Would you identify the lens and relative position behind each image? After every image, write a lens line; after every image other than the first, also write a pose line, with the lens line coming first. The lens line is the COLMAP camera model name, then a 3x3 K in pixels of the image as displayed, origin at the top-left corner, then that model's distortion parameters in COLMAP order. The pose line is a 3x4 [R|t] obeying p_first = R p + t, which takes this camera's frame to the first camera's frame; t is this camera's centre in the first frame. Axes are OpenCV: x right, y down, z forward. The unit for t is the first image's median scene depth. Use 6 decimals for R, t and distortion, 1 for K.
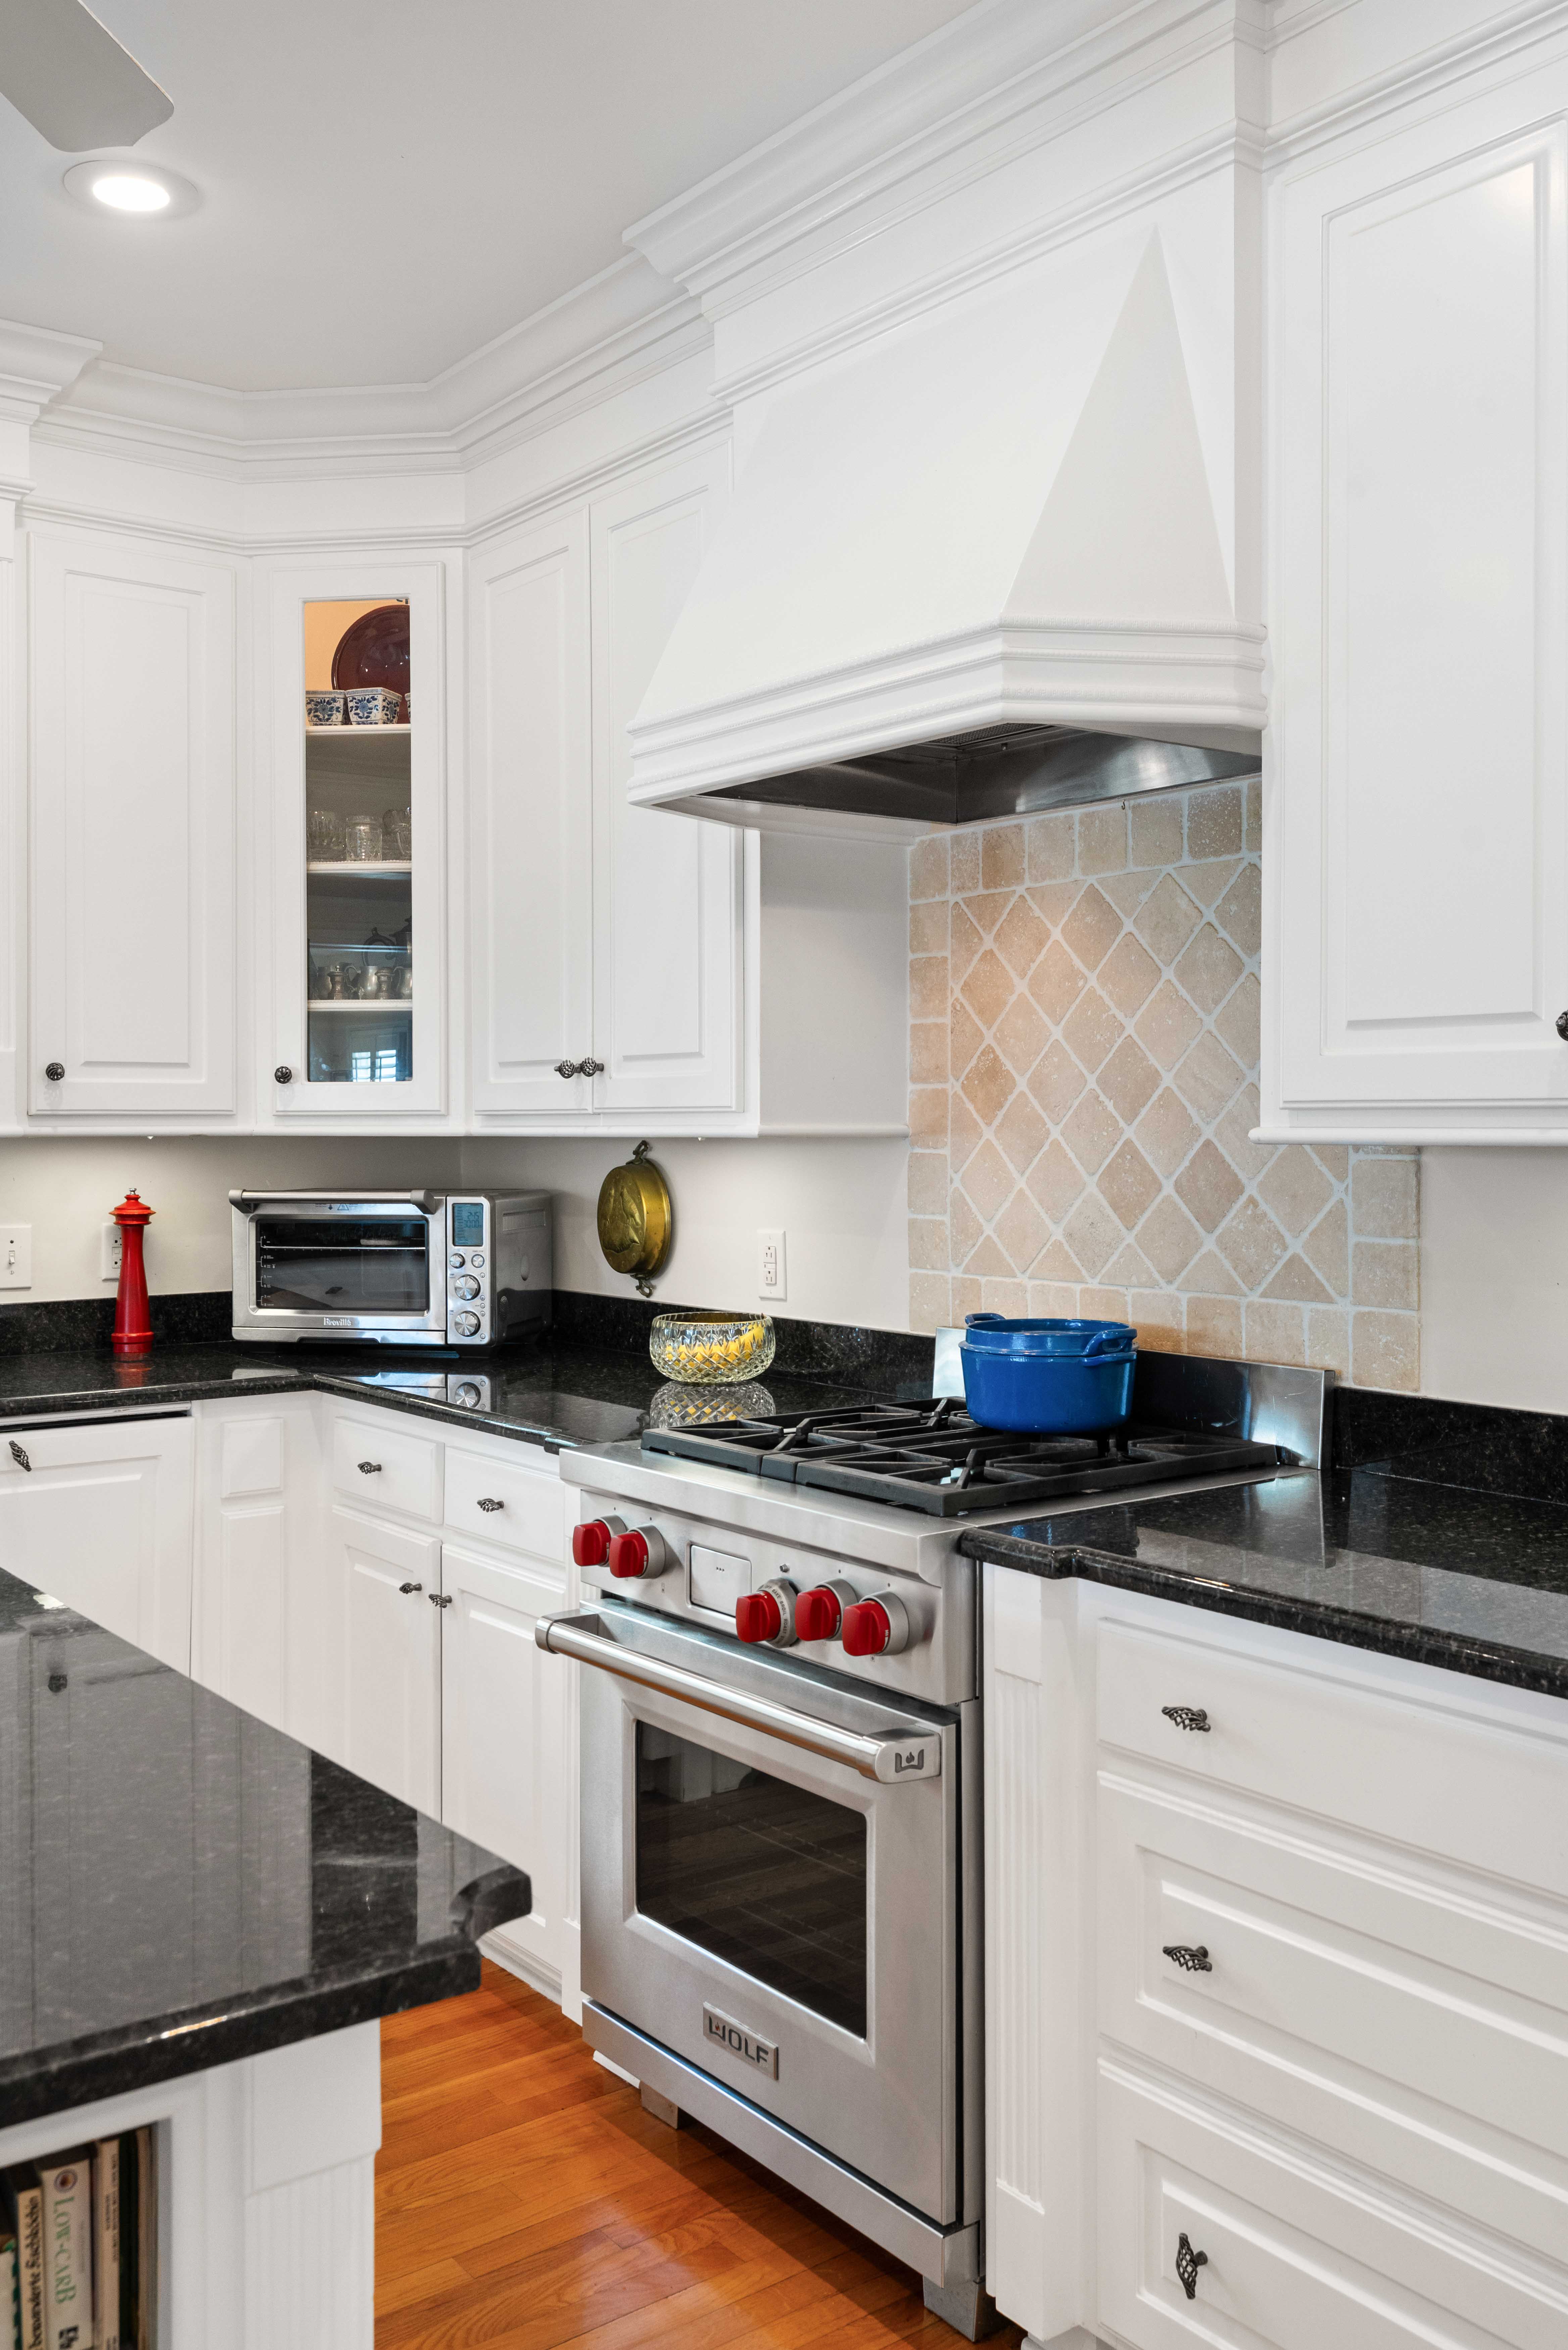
lens RADIAL K [[2053.8, 0, 827.6], [0, 2053.8, 1129.5], [0, 0, 1]] dist [0.011811, -0.000454]
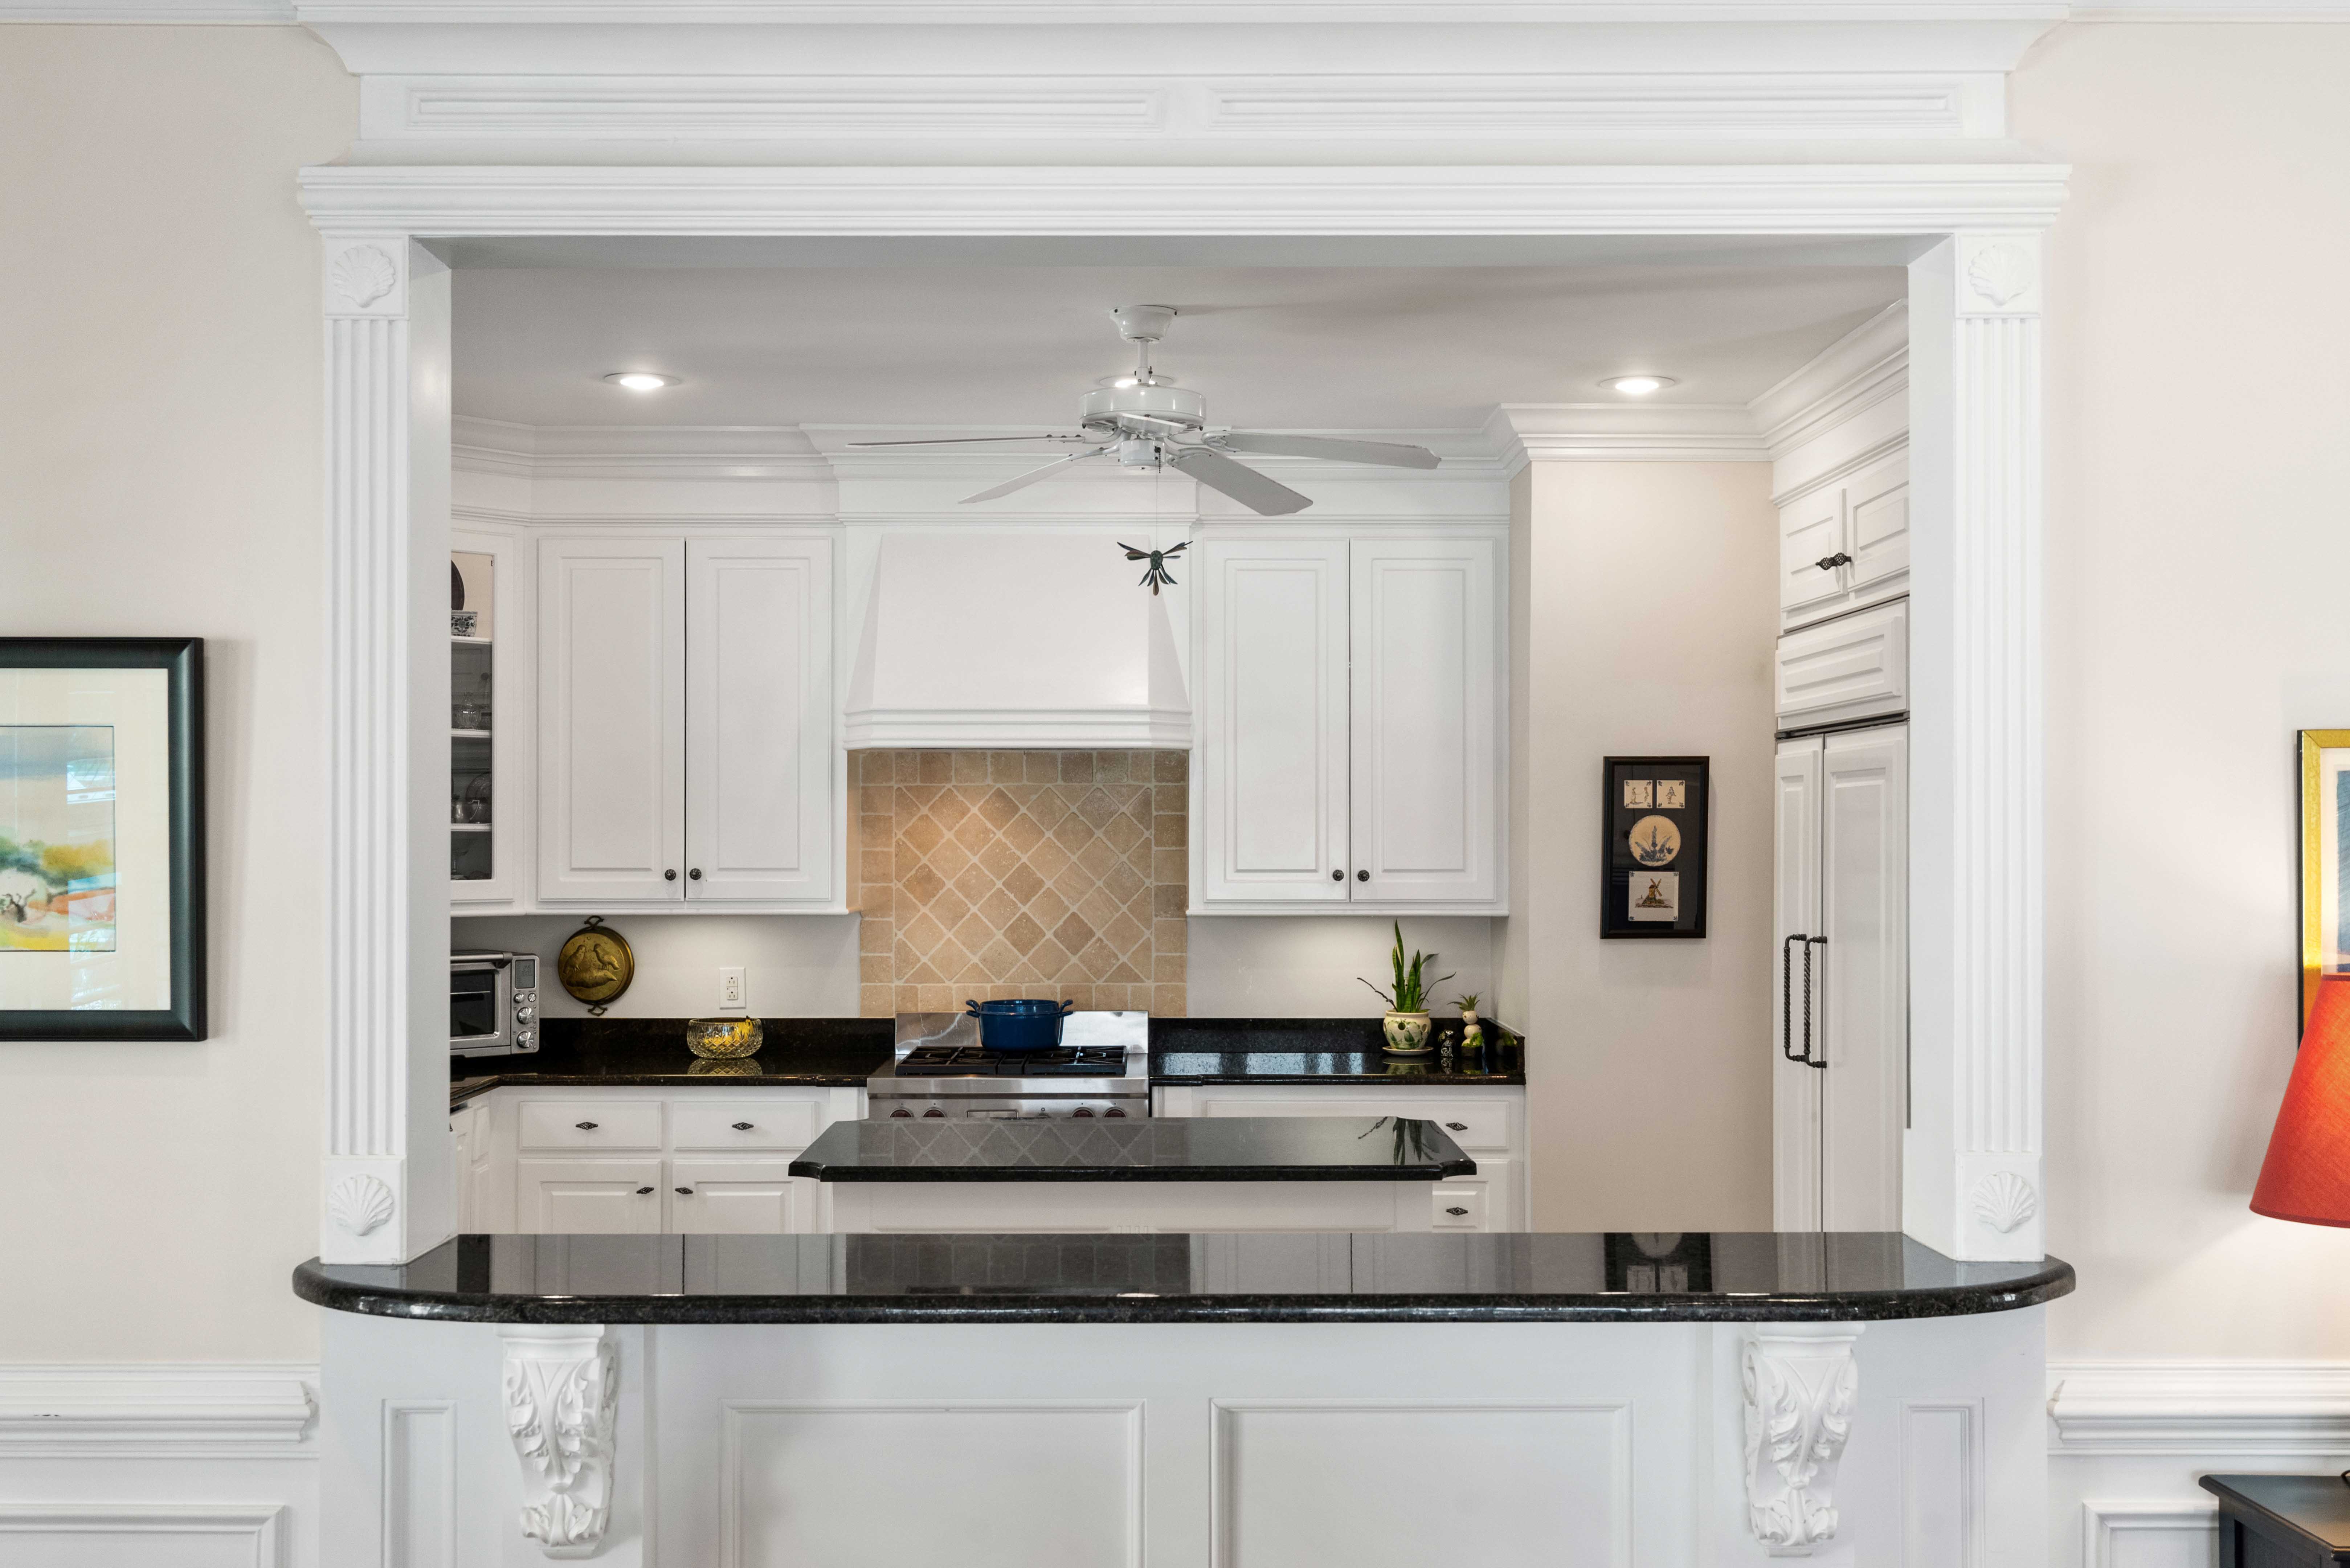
lens RADIAL K [[2275.4, 0, 1137.2], [0, 2275.4, 835.5], [0, 0, 1]] dist [0.043084, 0.000000]
pose [[0.606132, 0.001021, 0.795363, -1.606985], [-0.000329, 0.999999, -0.001033, -0.069973], [-0.795364, 0.000365, 0.606132, -0.489726]]
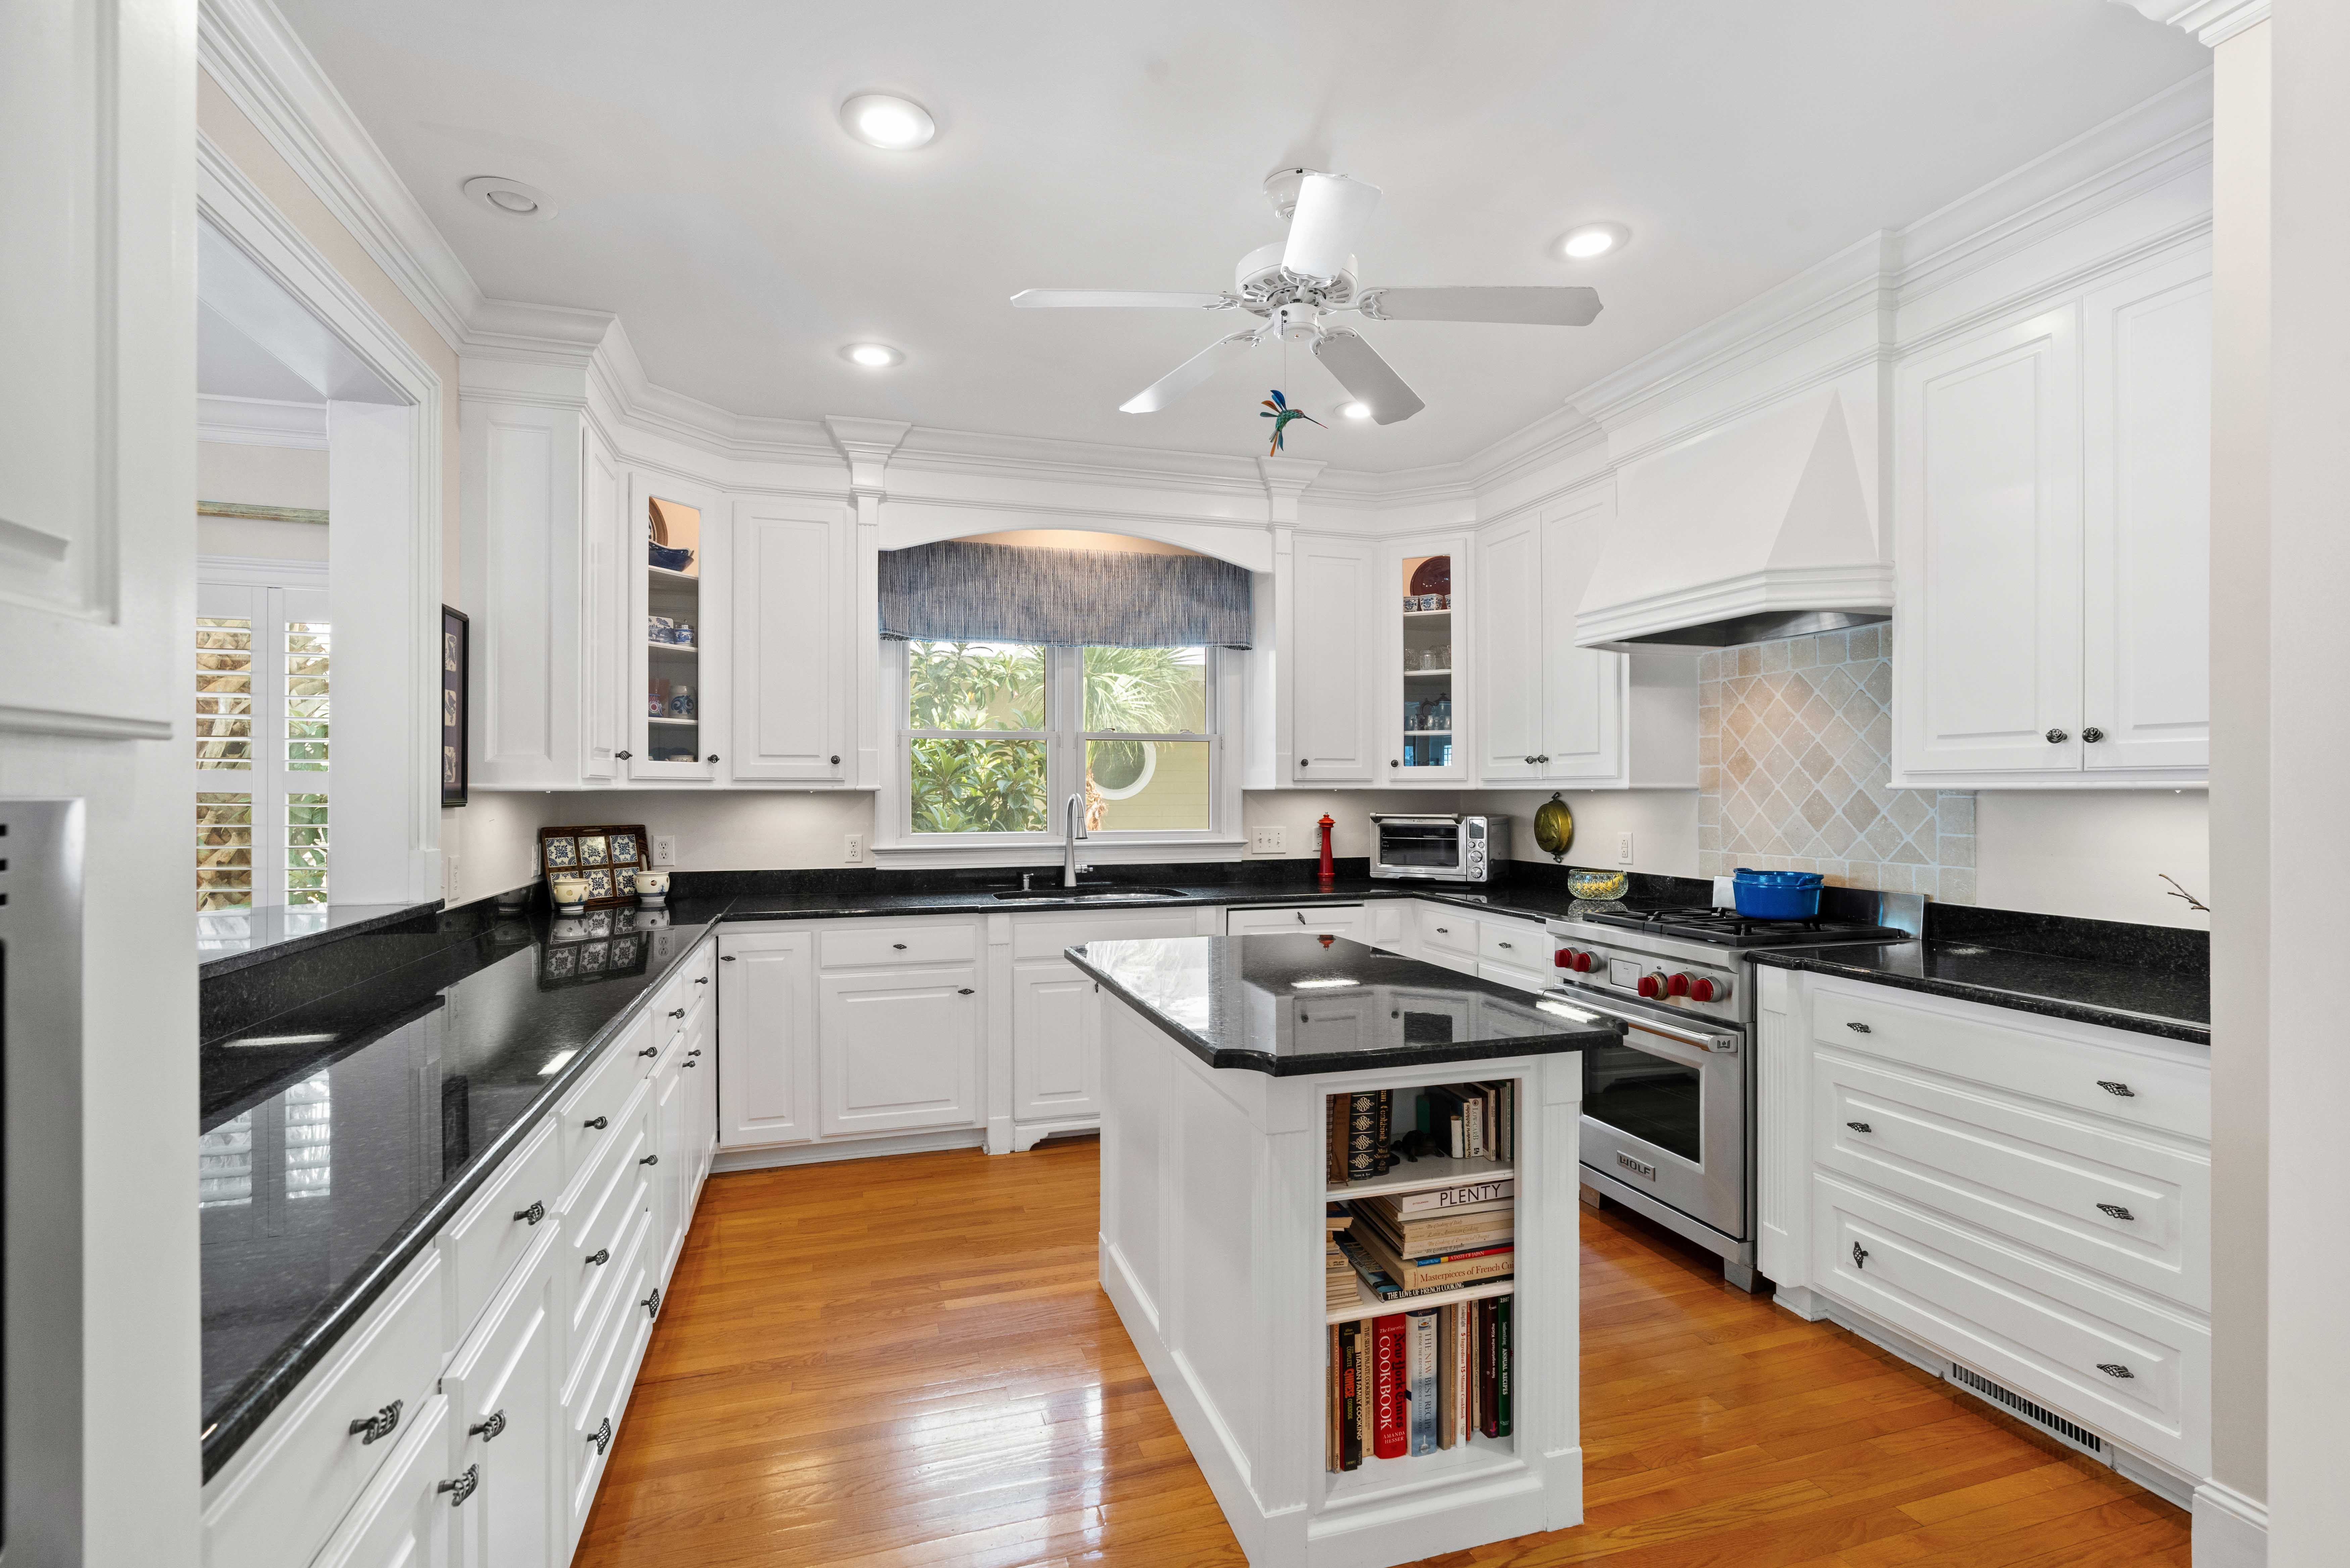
lens RADIAL K [[1094.2, 0, 1166.3], [0, 1094.2, 791.3], [0, 0, 1]] dist [-0.006230, 0.001351]
pose [[0.935783, 0.000823, -0.352577, -0.090258], [-0.001509, 0.999997, -0.001673, 0.009452], [0.352574, 0.002098, 0.935781, -0.324170]]
